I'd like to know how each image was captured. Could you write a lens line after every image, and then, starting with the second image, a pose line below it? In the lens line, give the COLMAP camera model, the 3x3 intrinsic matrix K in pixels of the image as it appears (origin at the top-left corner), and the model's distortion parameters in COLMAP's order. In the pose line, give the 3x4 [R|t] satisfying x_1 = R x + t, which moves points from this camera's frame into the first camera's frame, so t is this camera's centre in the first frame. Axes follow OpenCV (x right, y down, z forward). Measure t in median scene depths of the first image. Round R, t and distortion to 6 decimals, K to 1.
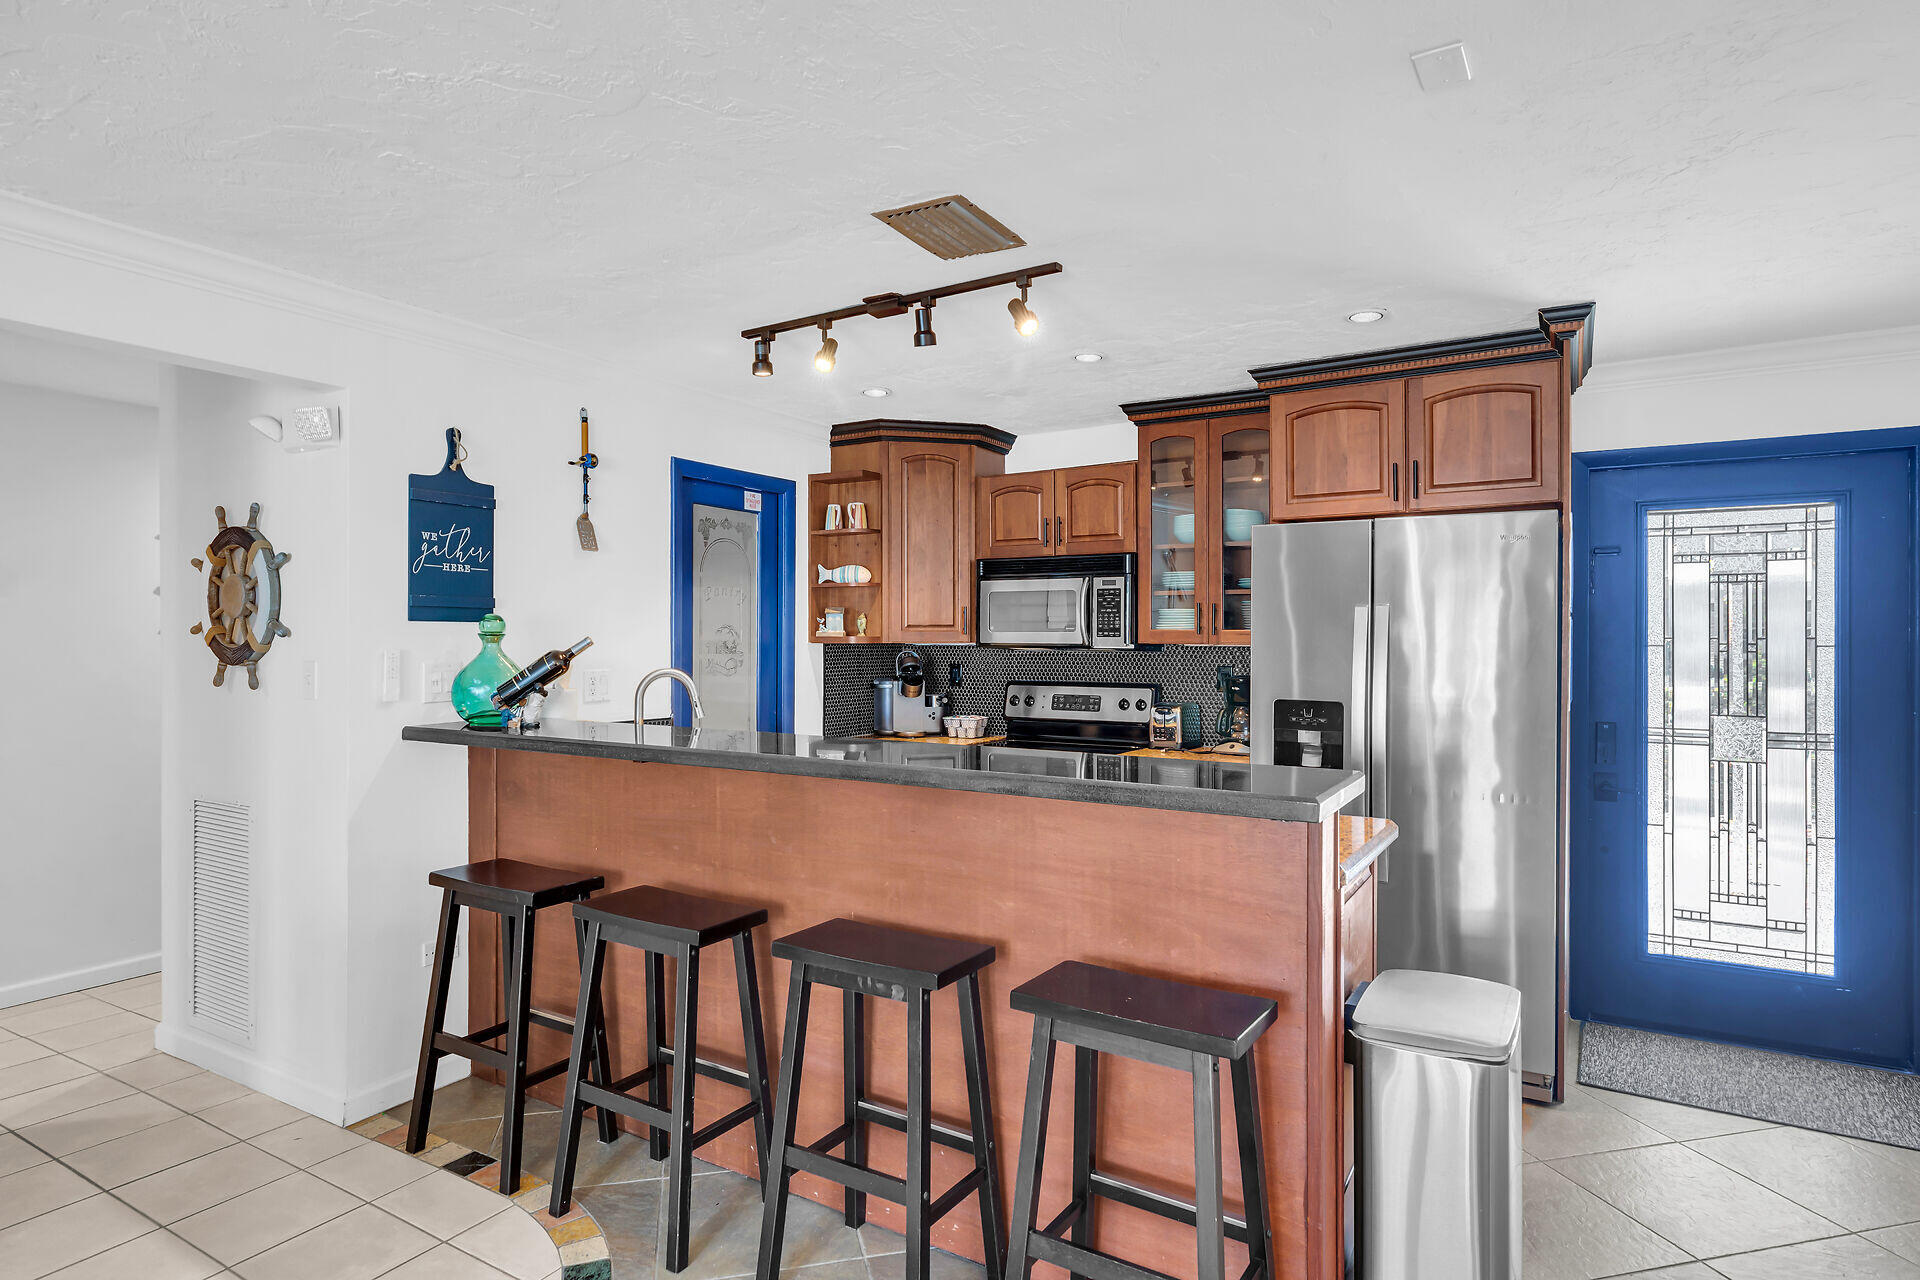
lens RADIAL K [[1053.6, 0, 960.0], [0, 1053.6, 640.0], [0, 0, 1]] dist [0.003747, 0.001057]
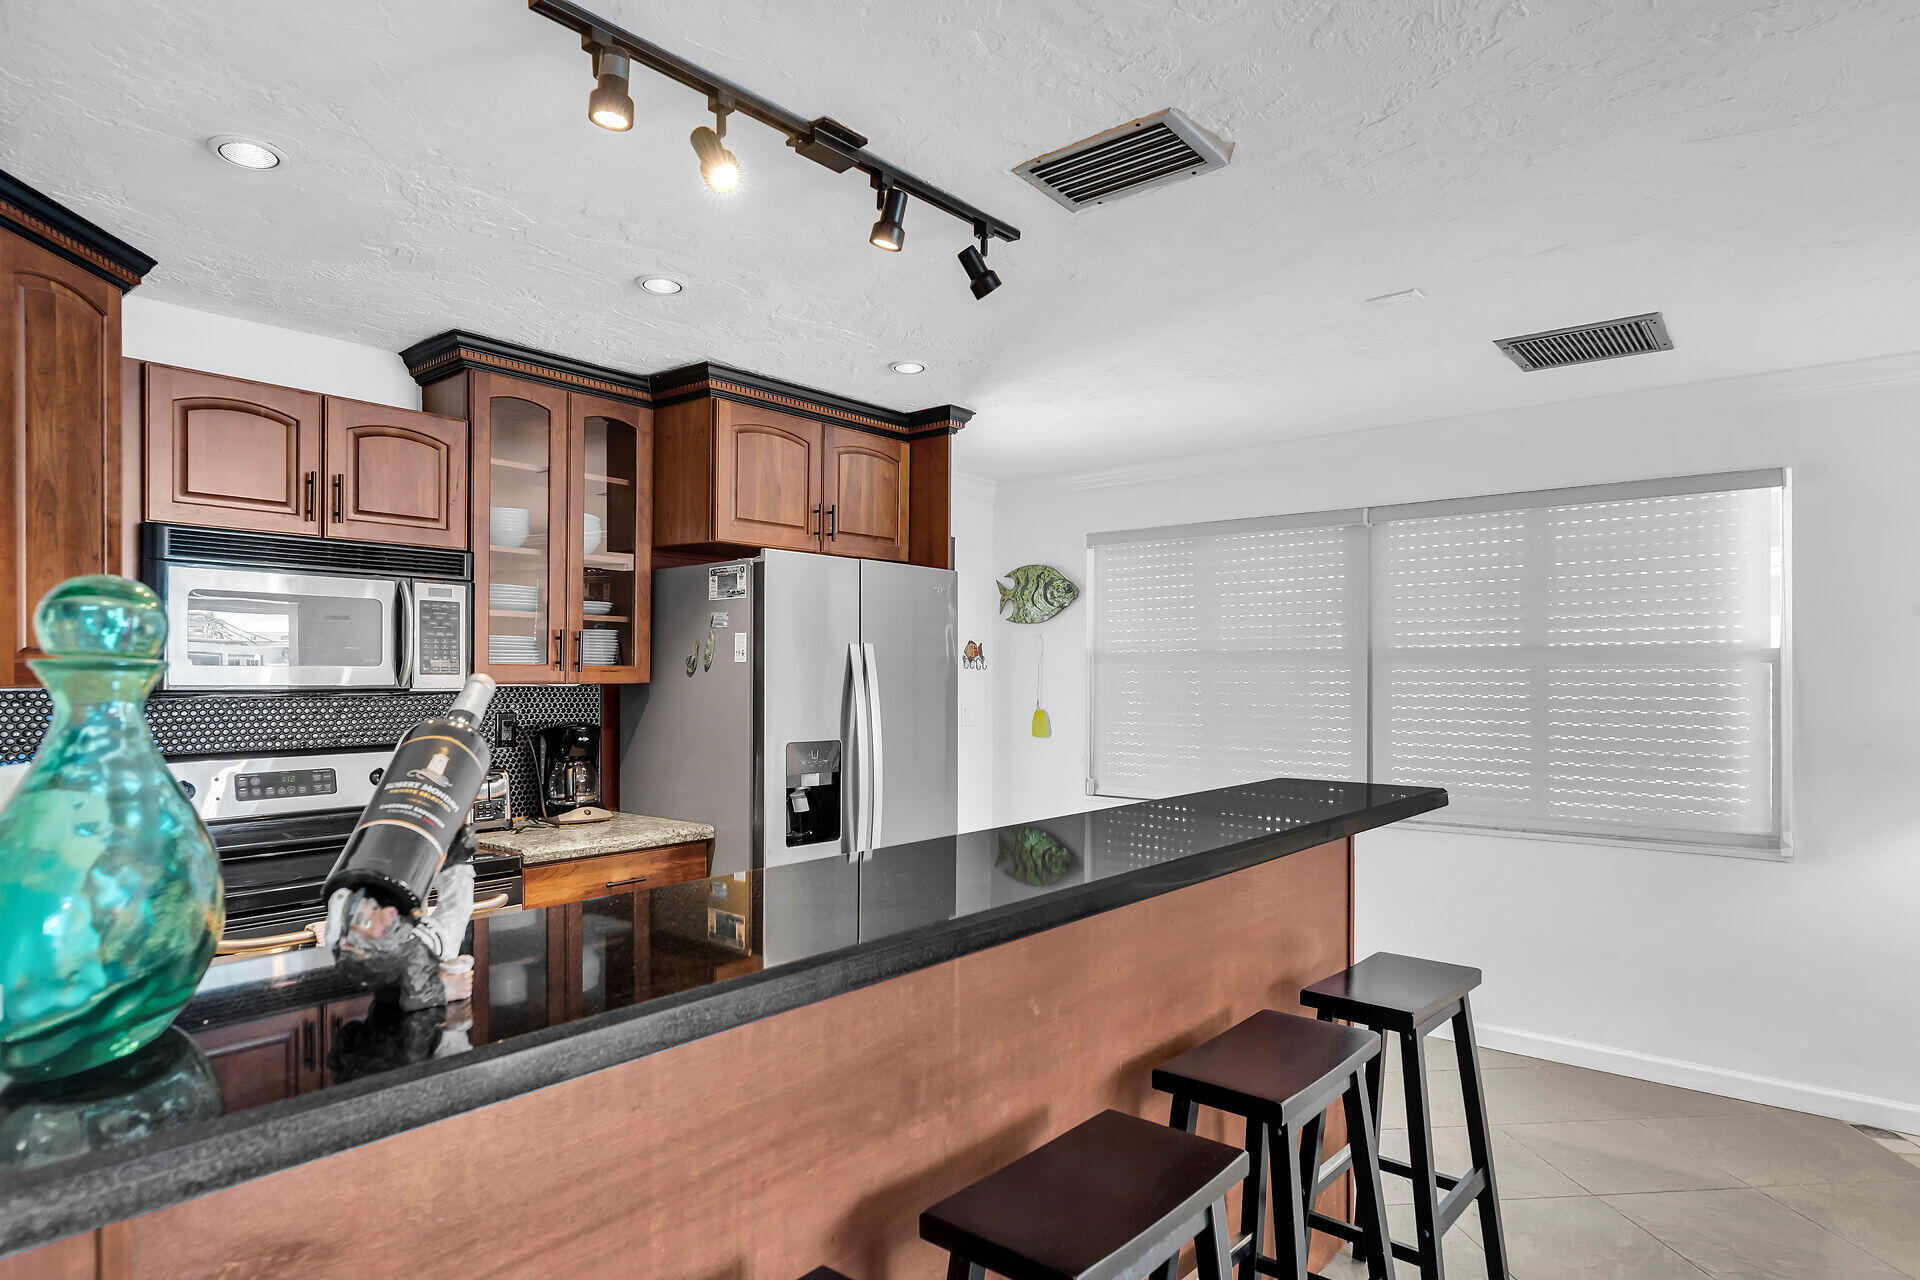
lens RADIAL K [[1053.6, 0, 960.0], [0, 1053.6, 640.0], [0, 0, 1]] dist [0.003747, 0.001057]
pose [[0.169679, 0.028246, 0.985095, -0.541811], [0.001137, 0.999583, -0.028858, -0.005714], [-0.985499, 0.006017, 0.169576, 0.669942]]
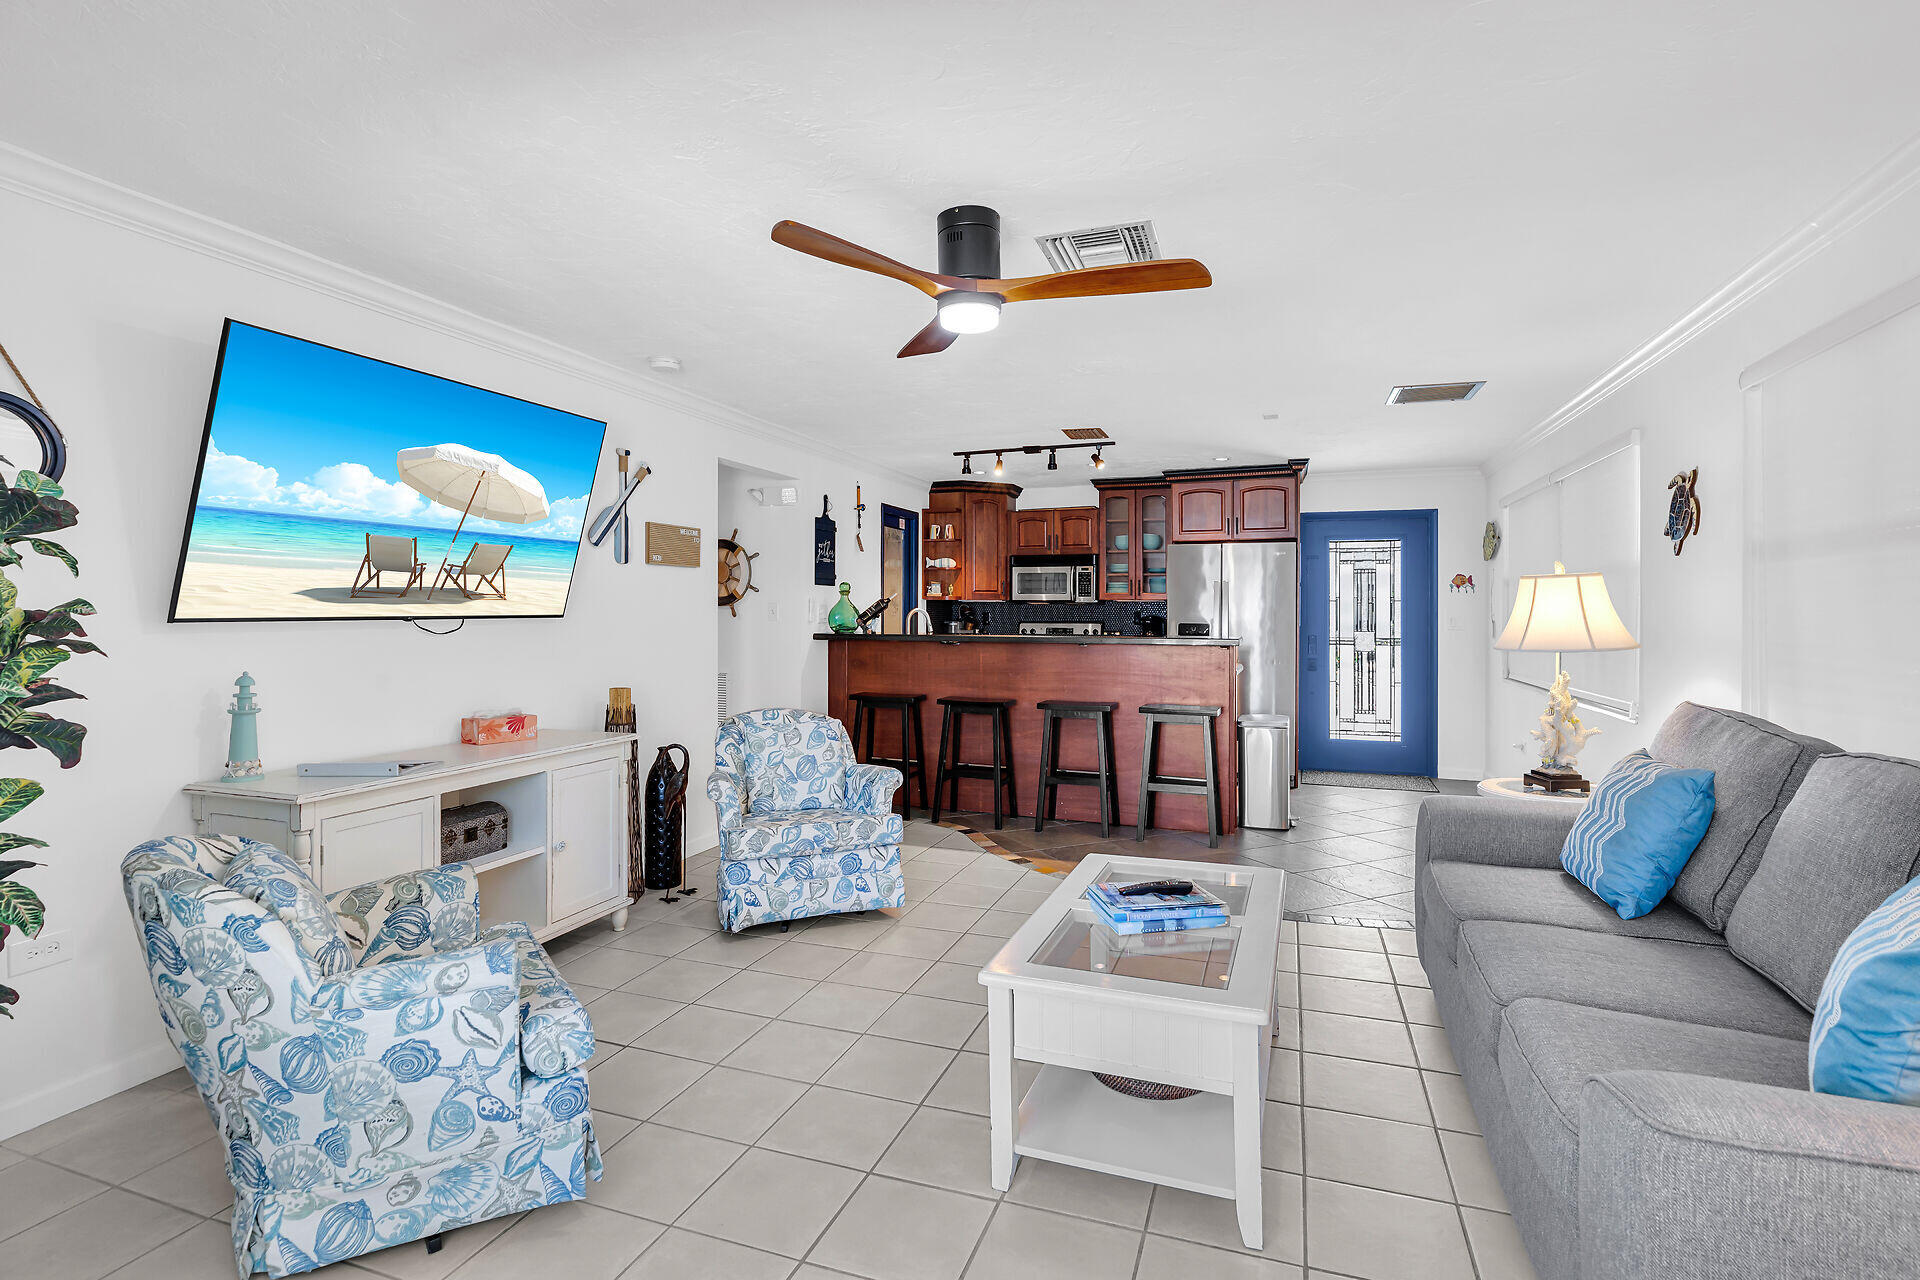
lens RADIAL K [[923.4, 0, 969.3], [0, 923.4, 602.6], [0, 0, 1]] dist [0.001607, 0.000307]
pose [[0.979034, 0.004097, 0.203658, -0.501849], [-0.002136, 0.999949, -0.009847, 0.030545], [-0.203688, 0.009205, 0.978993, -0.771729]]
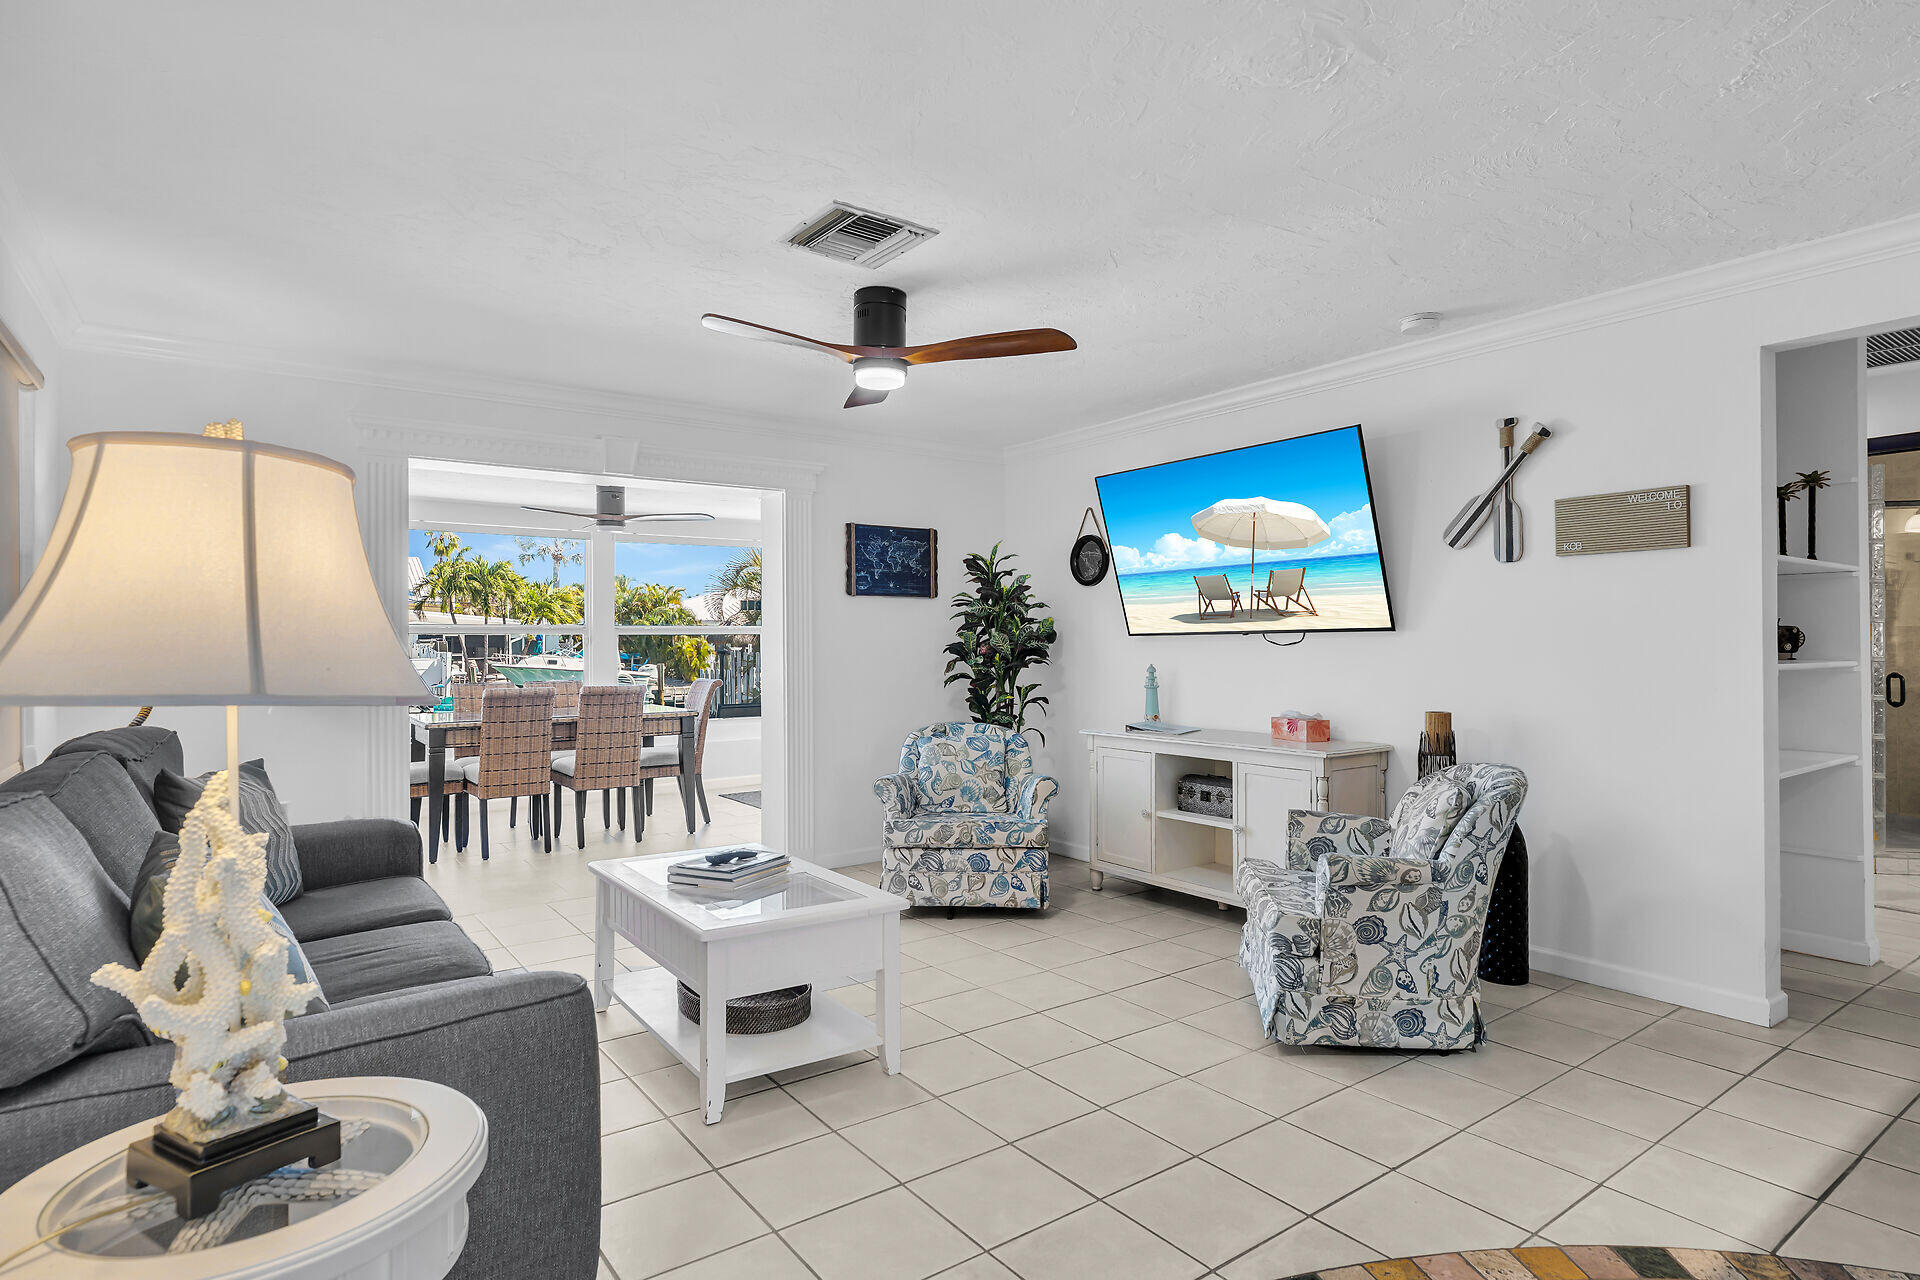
lens RADIAL K [[1014.9, 0, 960.0], [0, 1014.9, 640.0], [0, 0, 1]] dist [0.003446, -0.000673]
pose [[-0.385417, -0.001796, -0.922741, 0.438488], [0.007057, 0.999963, -0.004894, 0.049261], [0.922715, -0.008398, -0.385390, 0.309109]]
